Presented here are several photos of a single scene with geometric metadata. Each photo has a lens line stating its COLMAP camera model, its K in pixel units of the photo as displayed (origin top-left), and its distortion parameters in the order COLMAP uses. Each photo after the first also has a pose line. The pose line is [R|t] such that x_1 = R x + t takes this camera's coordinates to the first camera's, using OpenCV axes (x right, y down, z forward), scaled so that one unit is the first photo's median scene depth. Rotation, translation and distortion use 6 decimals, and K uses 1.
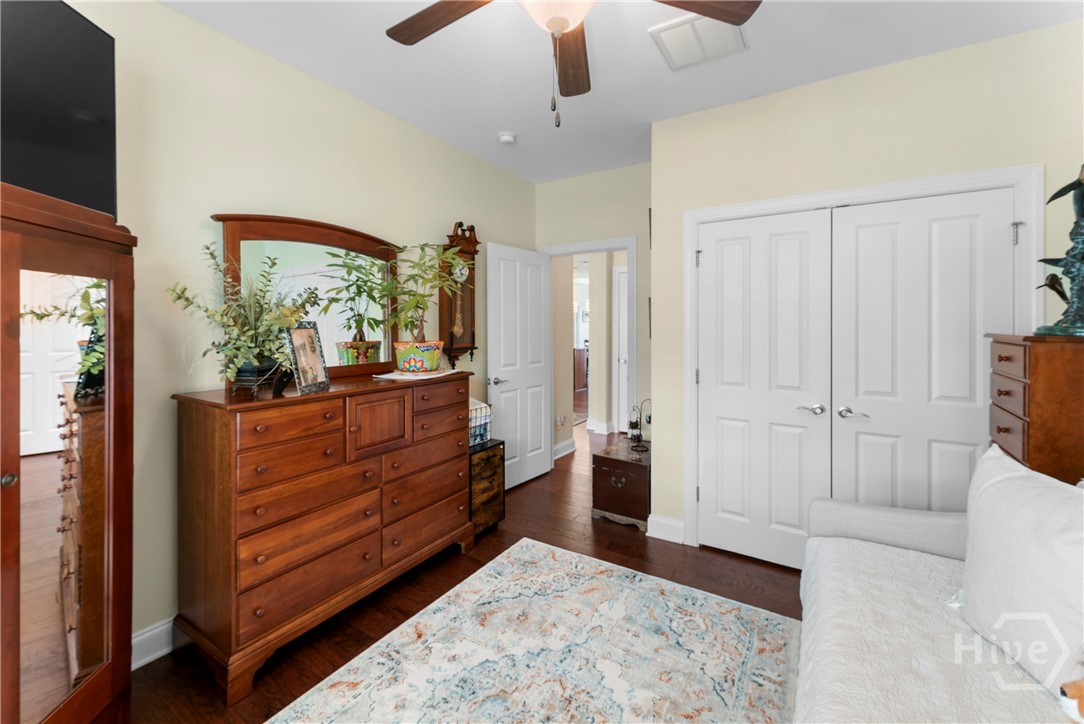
lens RADIAL K [[459.0, 0, 543.5], [0, 459.0, 313.6], [0, 0, 1]] dist [0.000157, 0.000027]
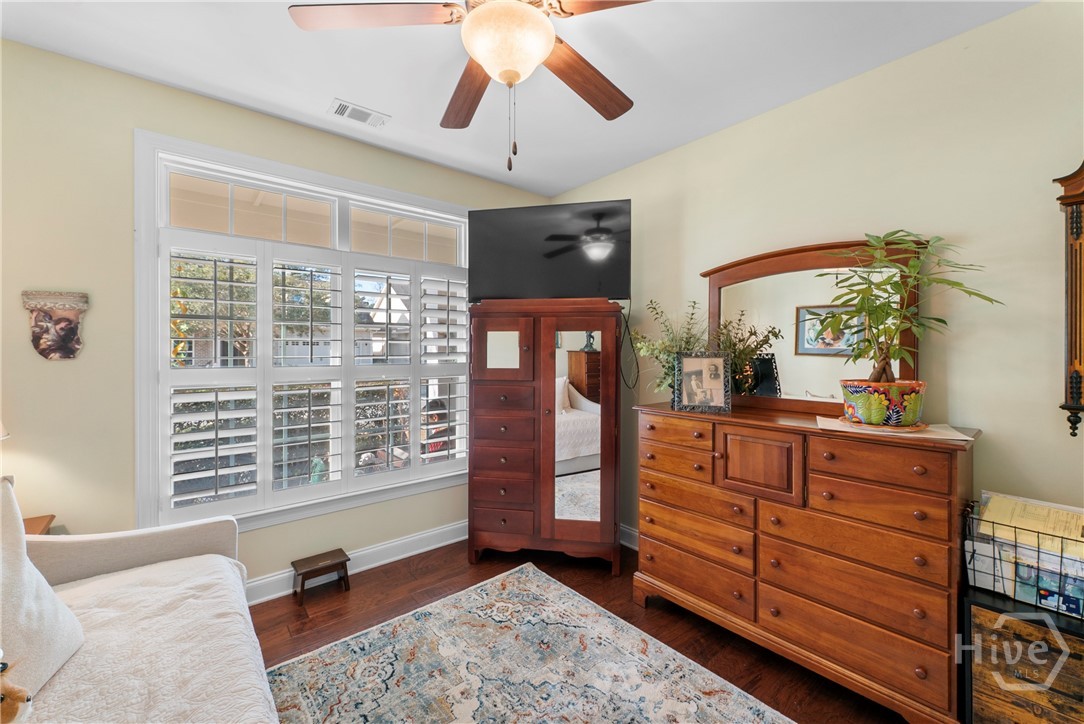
lens RADIAL K [[440.2, 0, 546.8], [0, 440.2, 353.2], [0, 0, 1]] dist [0.000011, -0.000083]
pose [[-0.304430, -0.005194, -0.952521, 0.725626], [0.007213, 0.999944, -0.007758, 0.030393], [0.952507, -0.009232, -0.304376, 1.053073]]
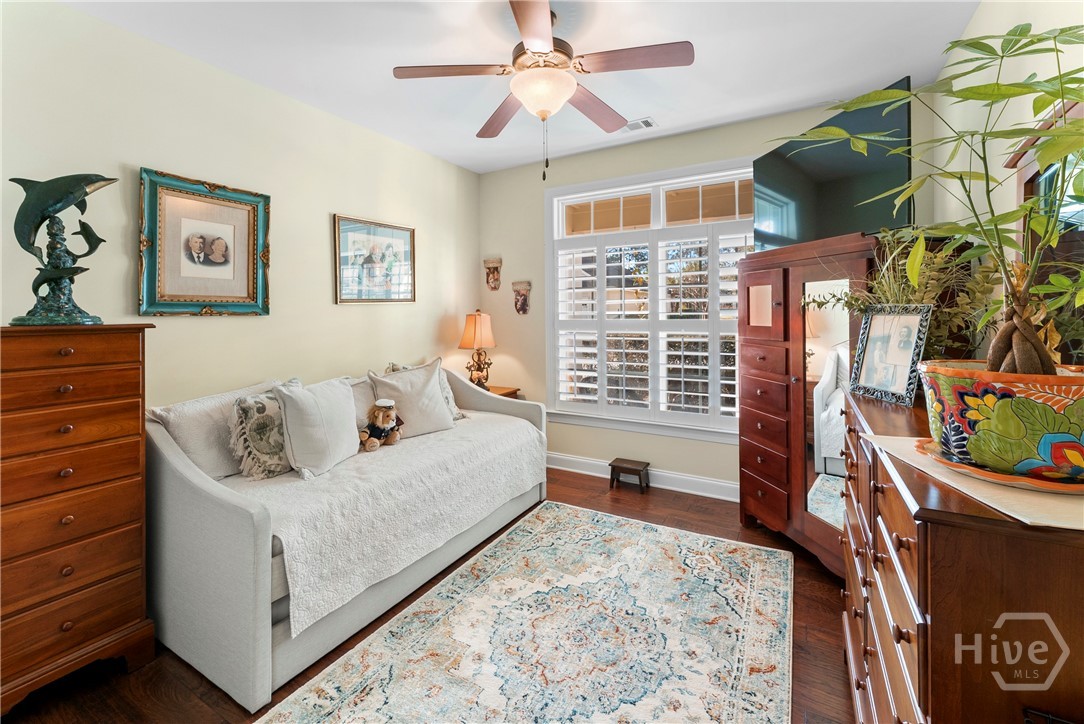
lens RADIAL K [[459.0, 0, 543.5], [0, 459.0, 313.6], [0, 0, 1]] dist [0.000157, 0.000027]
pose [[-0.999041, 0.001422, -0.043769, 0.080628], [0.001665, 0.999983, -0.005521, 0.038070], [0.043760, -0.005588, -0.999026, 1.866274]]
